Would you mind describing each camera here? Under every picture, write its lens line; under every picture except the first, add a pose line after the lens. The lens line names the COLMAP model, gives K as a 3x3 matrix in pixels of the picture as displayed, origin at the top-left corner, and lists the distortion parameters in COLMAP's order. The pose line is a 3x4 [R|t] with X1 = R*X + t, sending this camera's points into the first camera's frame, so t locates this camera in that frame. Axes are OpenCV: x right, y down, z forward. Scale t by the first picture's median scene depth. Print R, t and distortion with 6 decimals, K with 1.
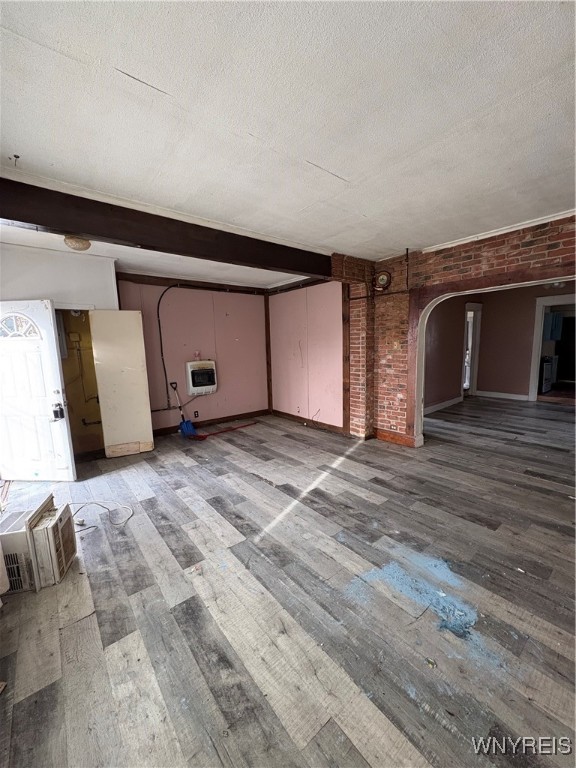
lens RADIAL K [[304.3, 0, 286.9], [0, 304.3, 385.2], [0, 0, 1]] dist [0.001076, 0.000098]
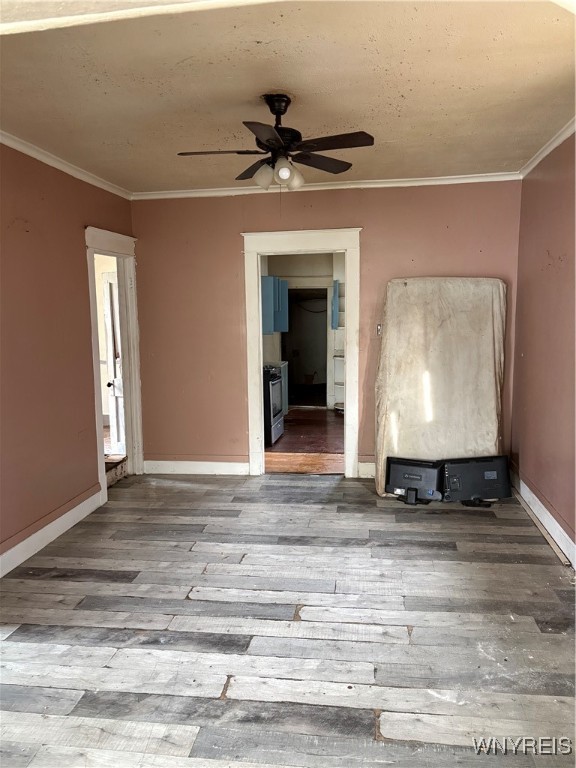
lens RADIAL K [[585.6, 0, 288.8], [0, 585.6, 384.0], [0, 0, 1]] dist [0.017653, 0.001121]
pose [[0.736134, -0.055038, 0.674594, 0.268674], [0.089890, 0.995809, -0.016845, -0.052386], [-0.670840, 0.073039, 0.737997, 0.327719]]
